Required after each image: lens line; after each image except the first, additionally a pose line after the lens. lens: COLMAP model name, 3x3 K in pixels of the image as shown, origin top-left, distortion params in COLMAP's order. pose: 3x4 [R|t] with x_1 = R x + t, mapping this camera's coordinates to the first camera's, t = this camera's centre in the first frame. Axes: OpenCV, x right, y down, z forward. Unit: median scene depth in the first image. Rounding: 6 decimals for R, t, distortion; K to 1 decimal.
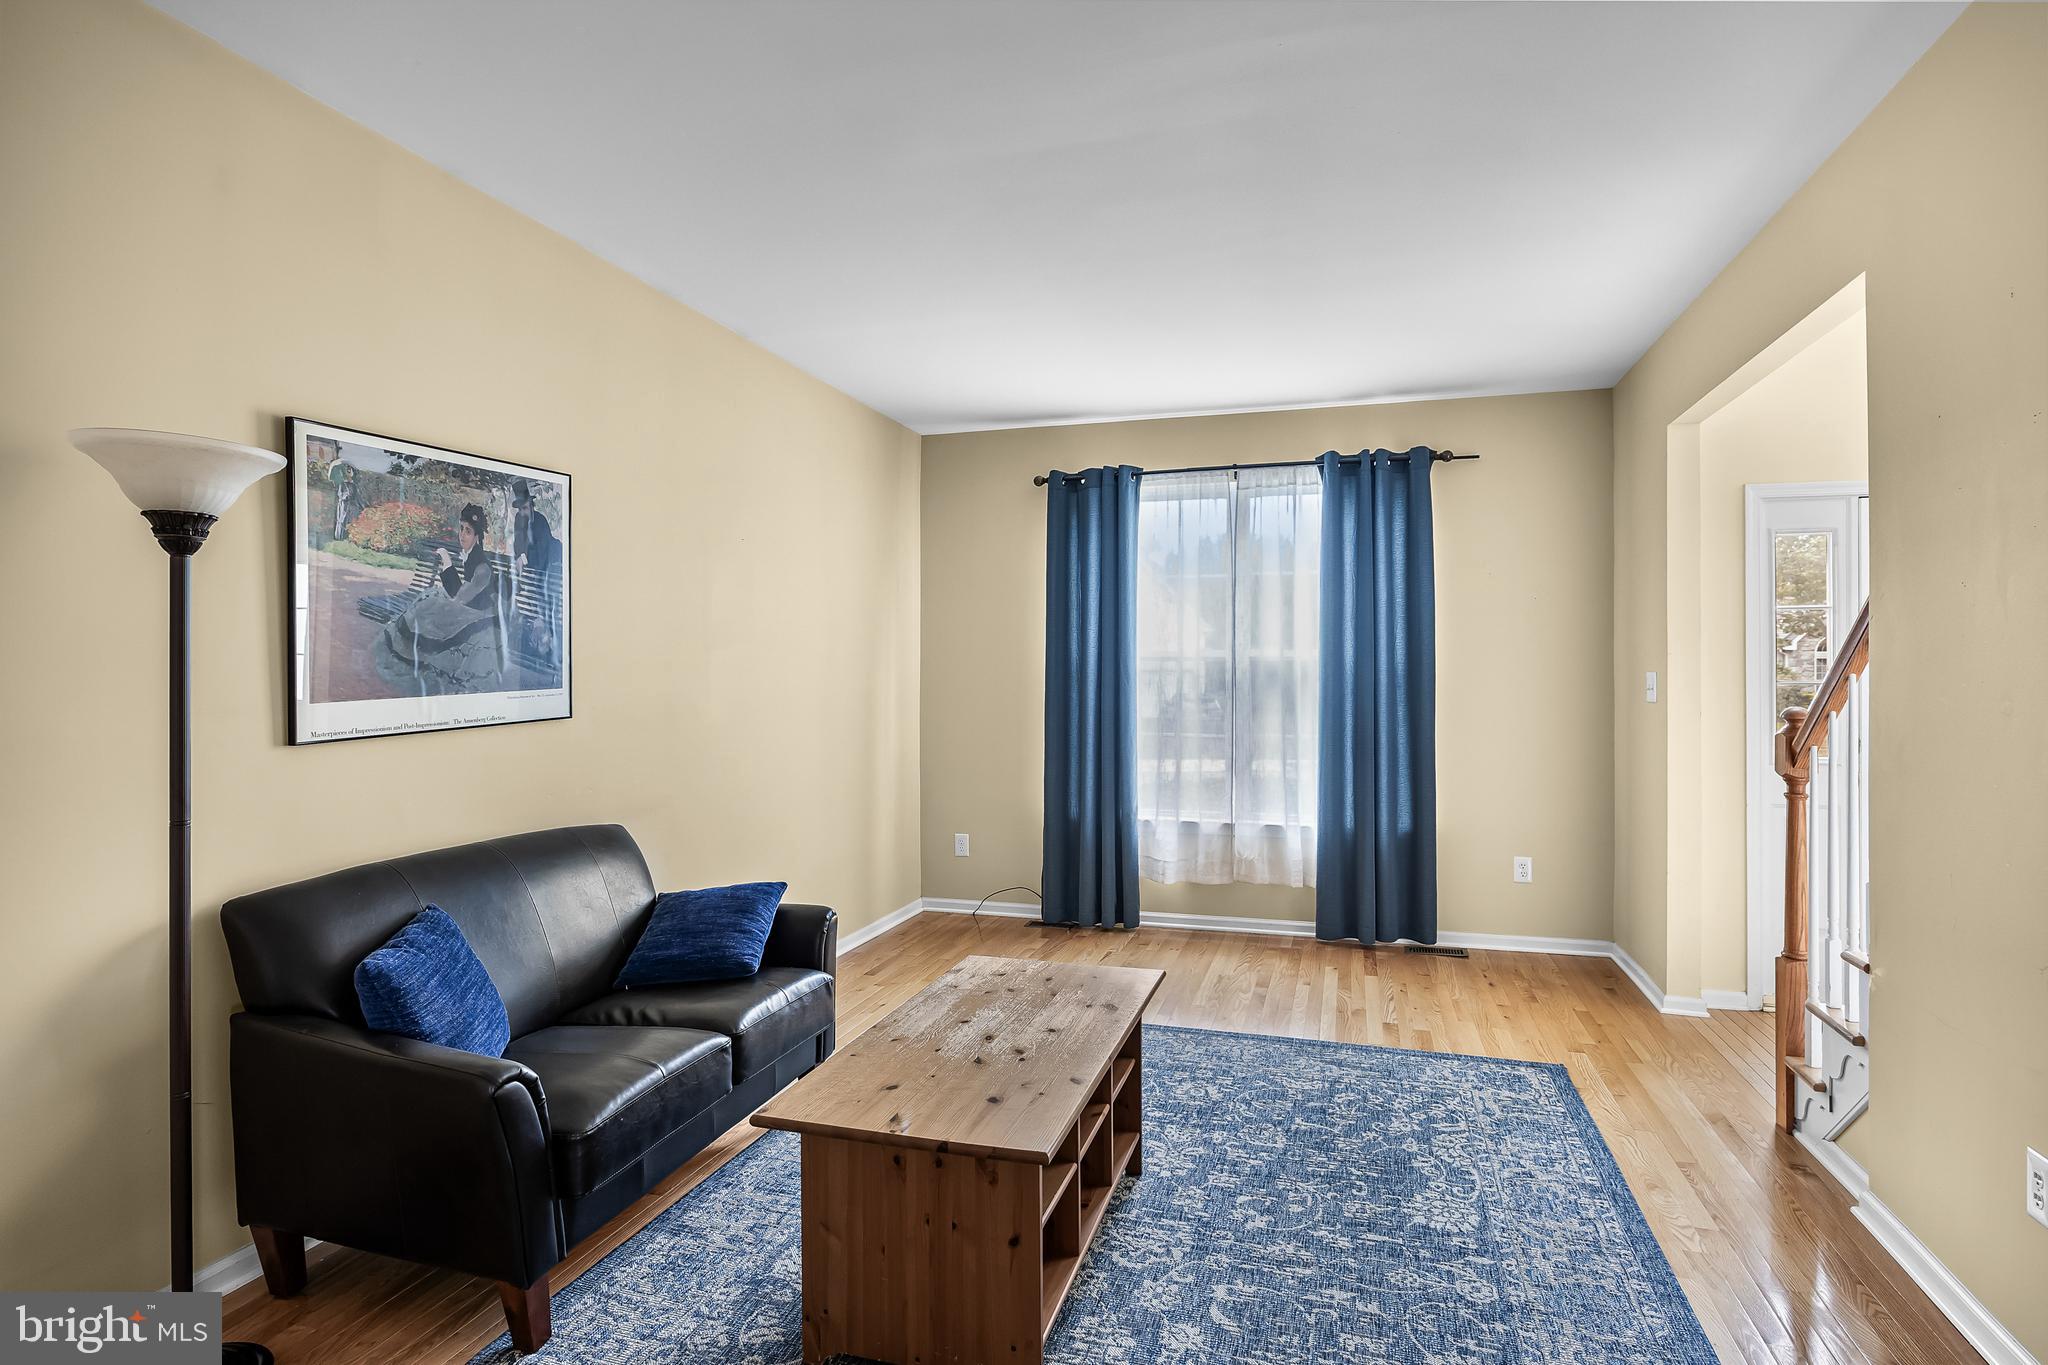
lens RADIAL K [[1067.4, 0, 1027.9], [0, 1067.4, 677.3], [0, 0, 1]] dist [-0.003301, -0.001457]
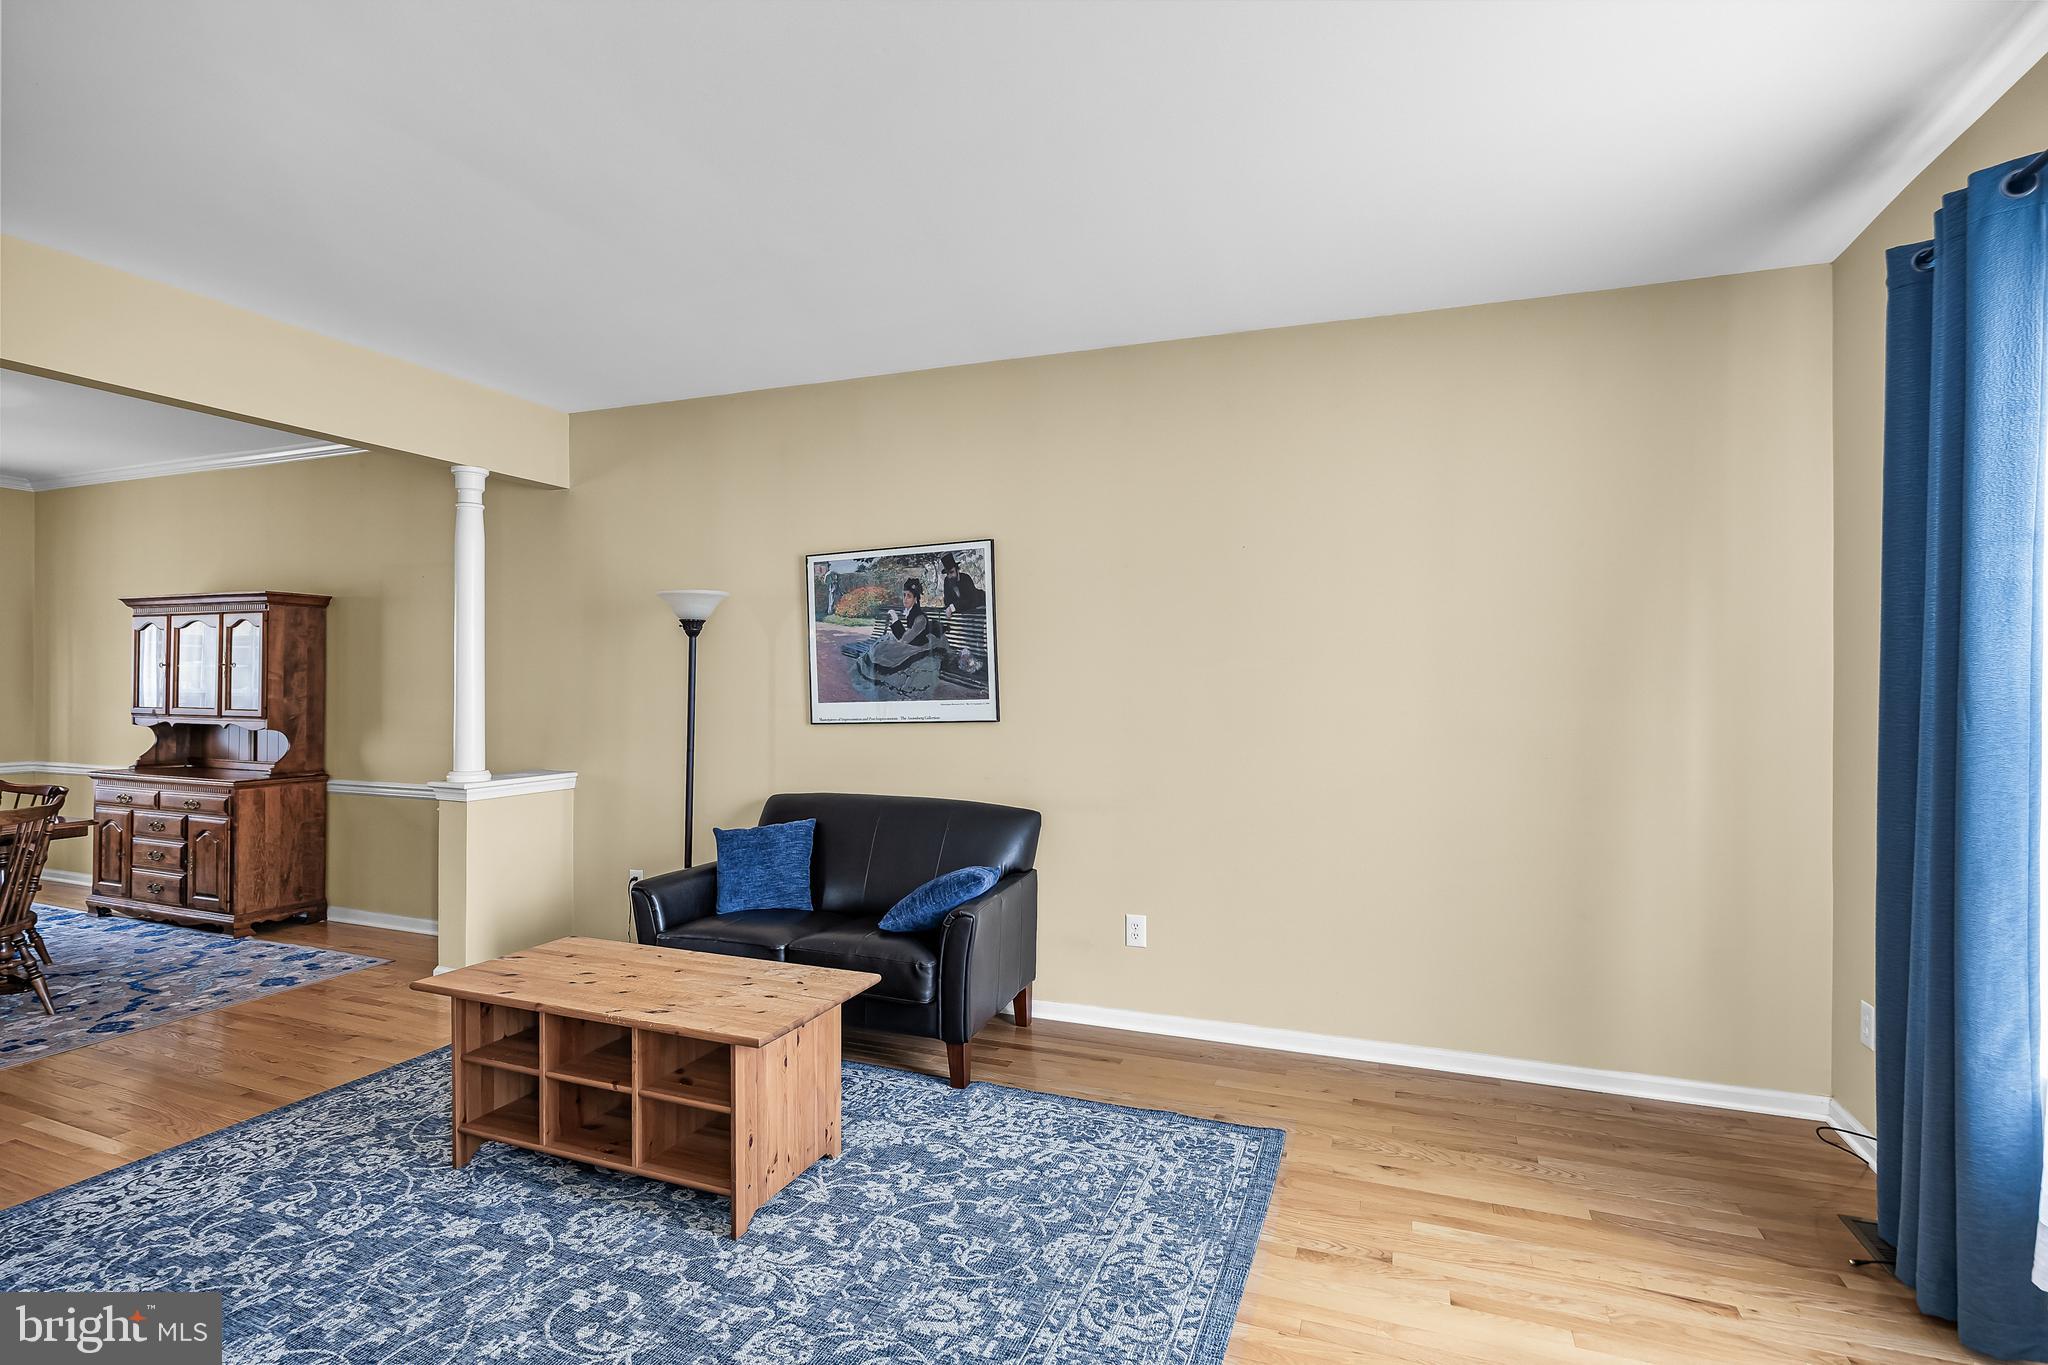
lens RADIAL K [[1013.5, 0, 1030.9], [0, 1013.5, 679.0], [0, 0, 1]] dist [-0.012397, 0.001426]
pose [[-0.080893, -0.000479, -0.996723, 0.947142], [-0.007023, 0.999975, 0.000090, -0.017897], [0.996698, 0.007007, -0.080894, 1.317228]]
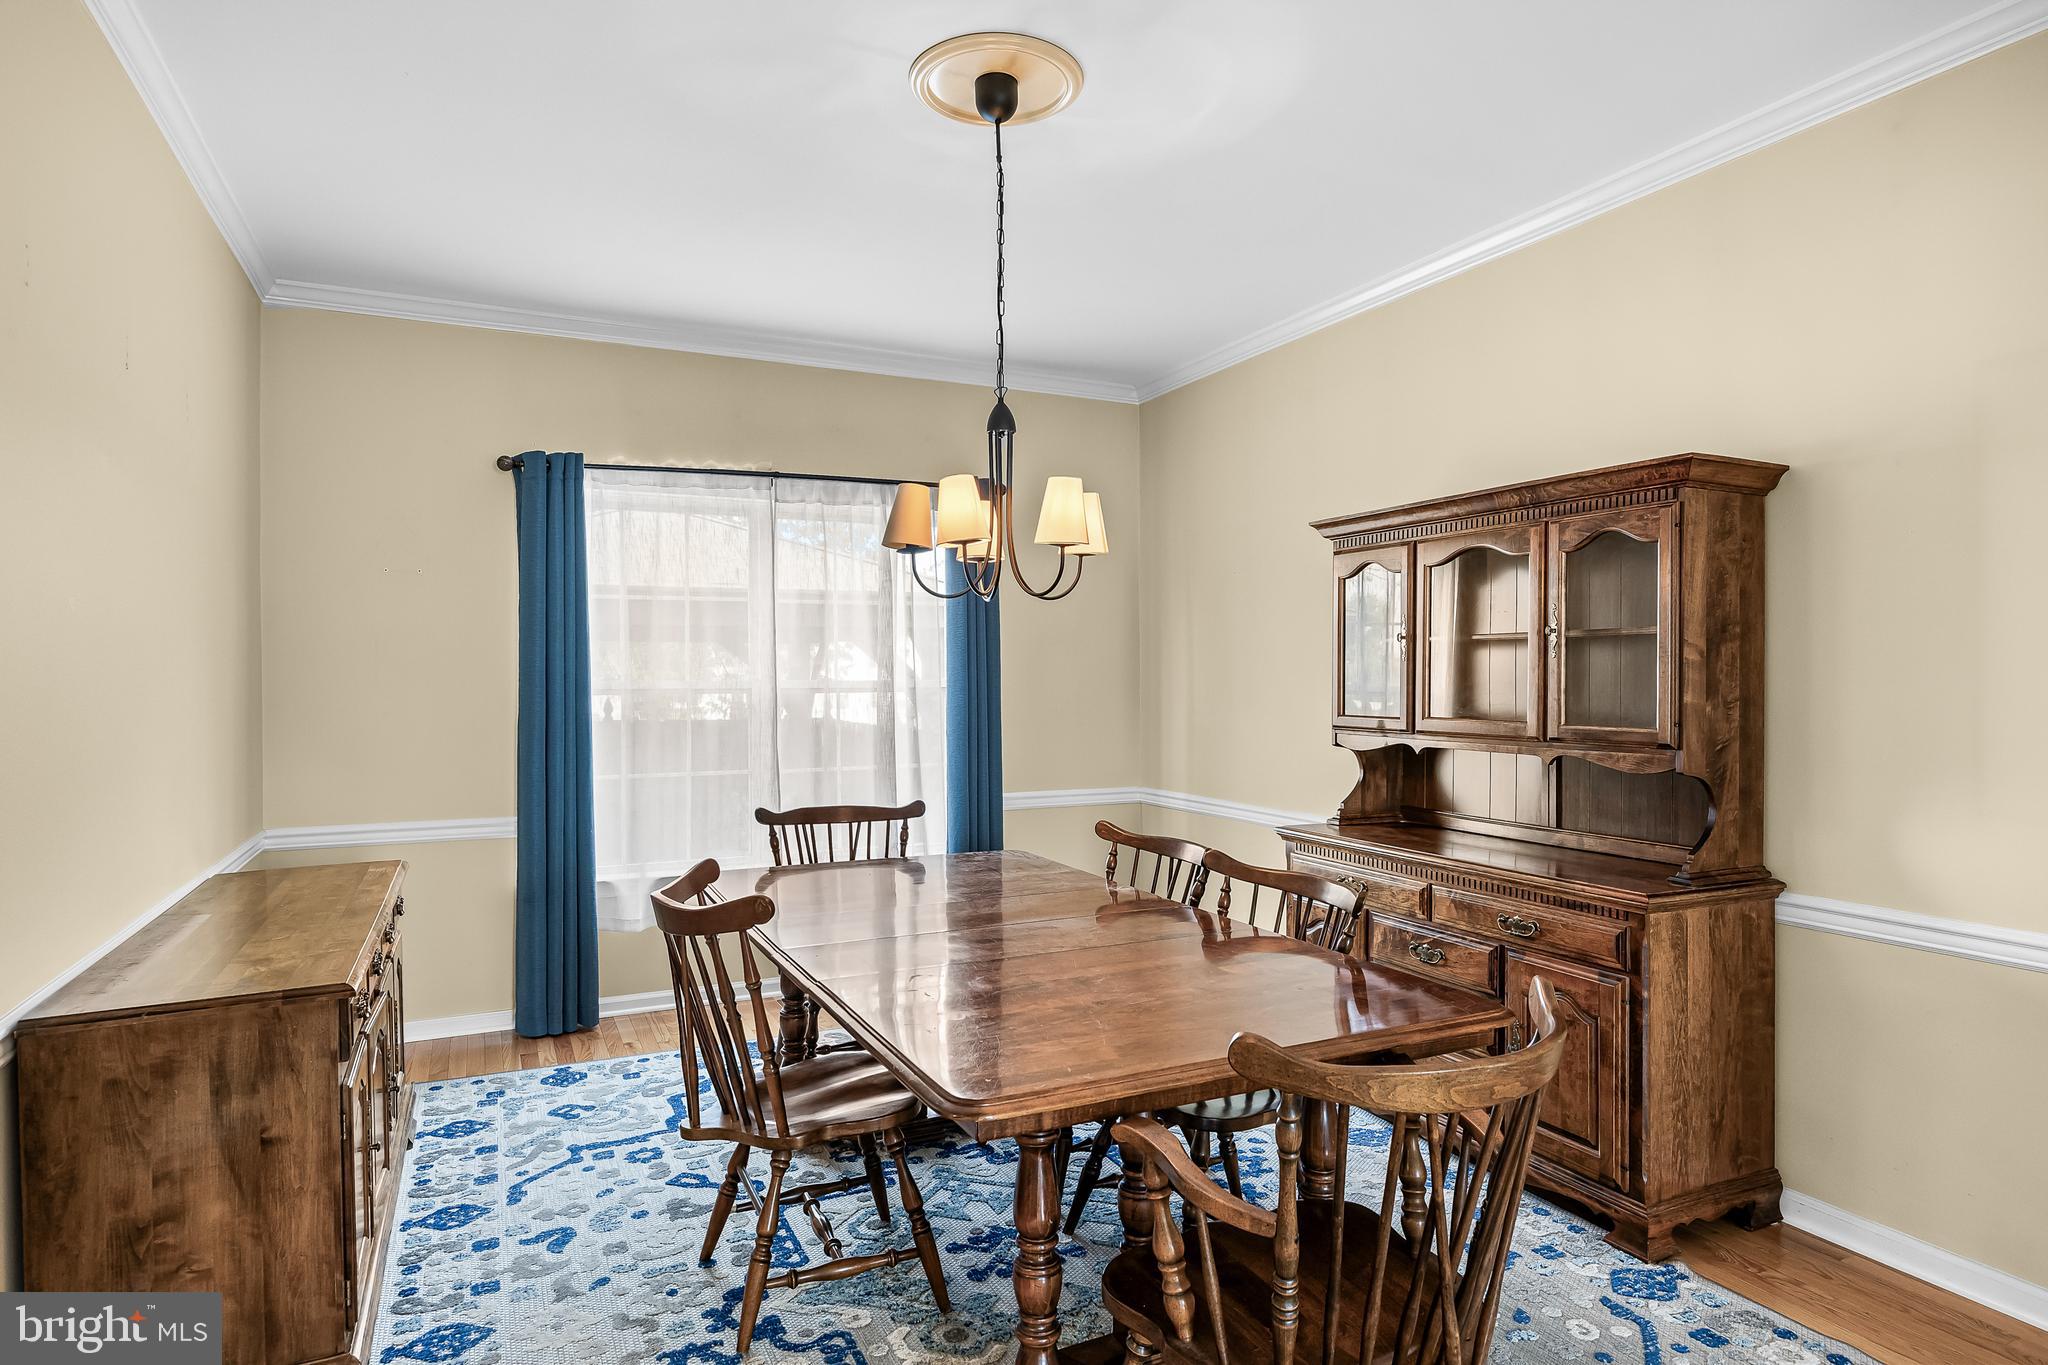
lens RADIAL K [[1131.9, 0, 1020.2], [0, 1131.9, 687.1], [0, 0, 1]] dist [0.002900, 0.000557]
pose [[-0.740516, 0.006755, -0.672005, 0.631296], [-0.000879, 0.999939, 0.011020, -0.007687], [0.672038, 0.008751, -0.740465, 0.783446]]
